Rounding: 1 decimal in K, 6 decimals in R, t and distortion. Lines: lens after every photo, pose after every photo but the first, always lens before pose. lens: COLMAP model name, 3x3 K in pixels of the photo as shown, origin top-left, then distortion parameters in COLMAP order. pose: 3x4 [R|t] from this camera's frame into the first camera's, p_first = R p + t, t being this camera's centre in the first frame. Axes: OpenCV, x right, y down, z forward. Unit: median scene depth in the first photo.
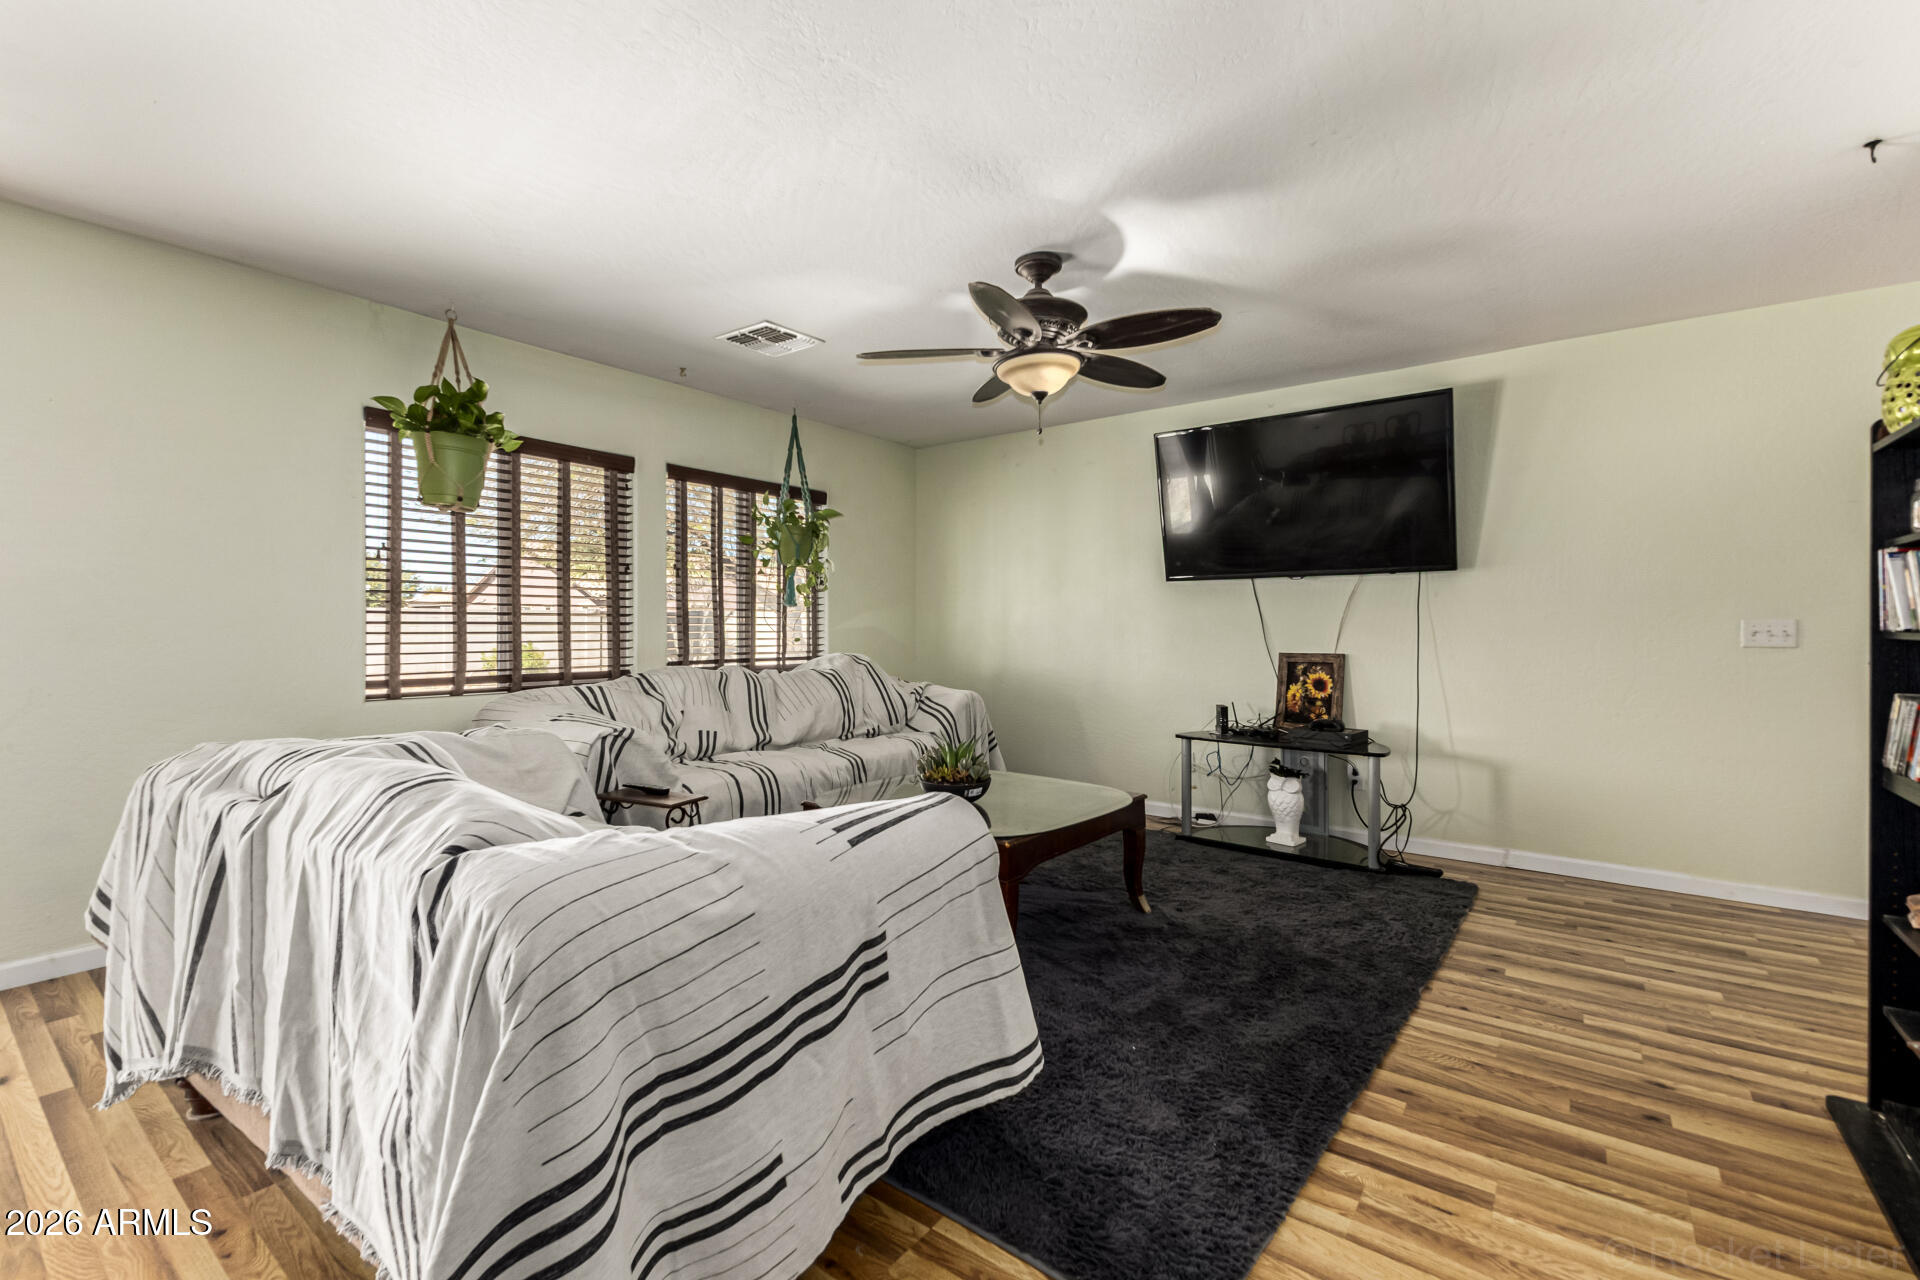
lens RADIAL K [[835.3, 0, 943.0], [0, 835.3, 638.2], [0, 0, 1]] dist [0.016457, -0.003978]
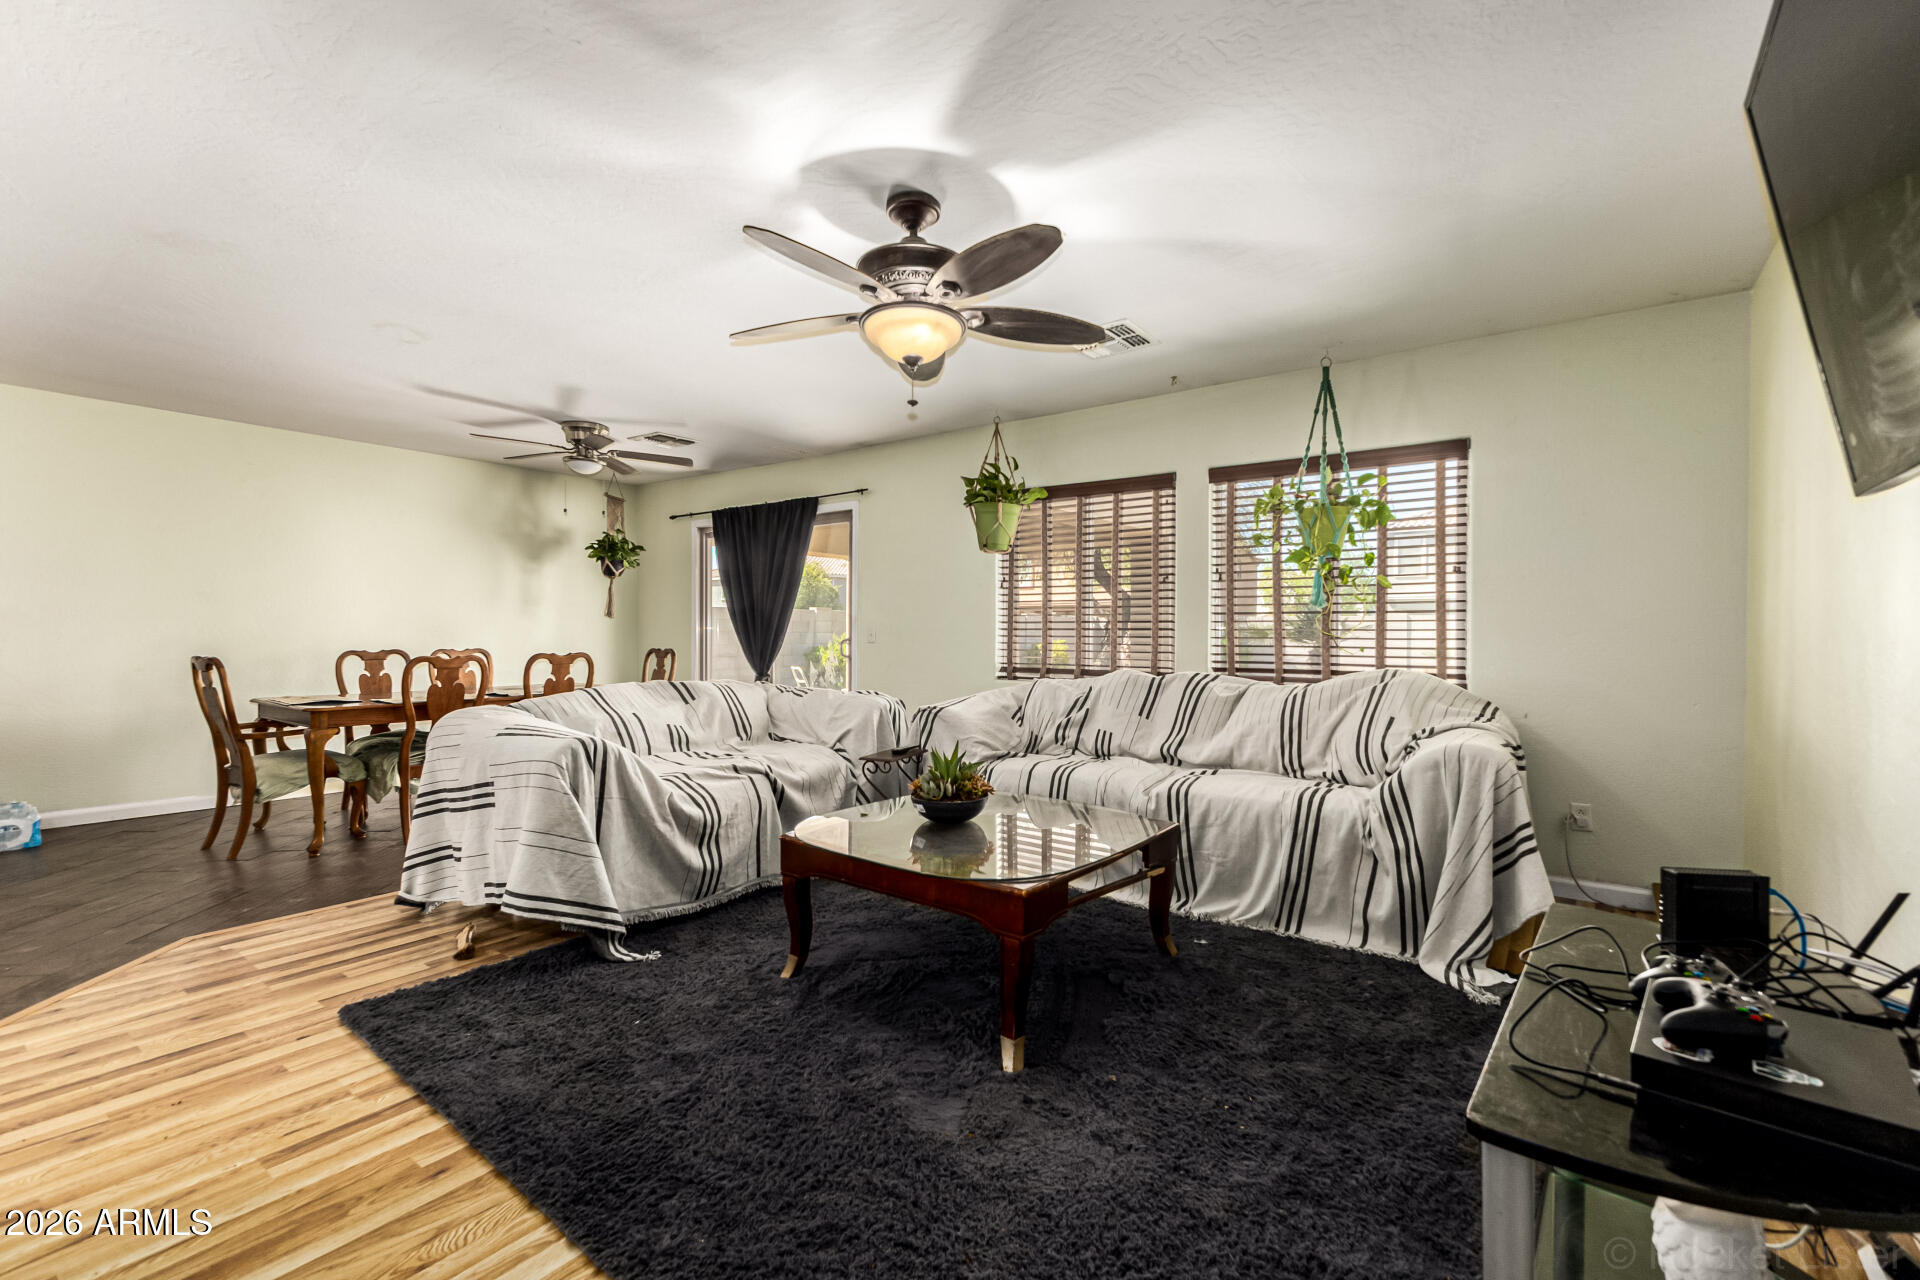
lens RADIAL K [[835.3, 0, 995.1], [0, 835.3, 645.4], [0, 0, 1]] dist [0.016457, -0.003978]
pose [[0.028534, 0.017769, -0.999435, 1.356828], [-0.016241, 0.999718, 0.017311, -0.022794], [0.999461, 0.015738, 0.028815, 1.470720]]
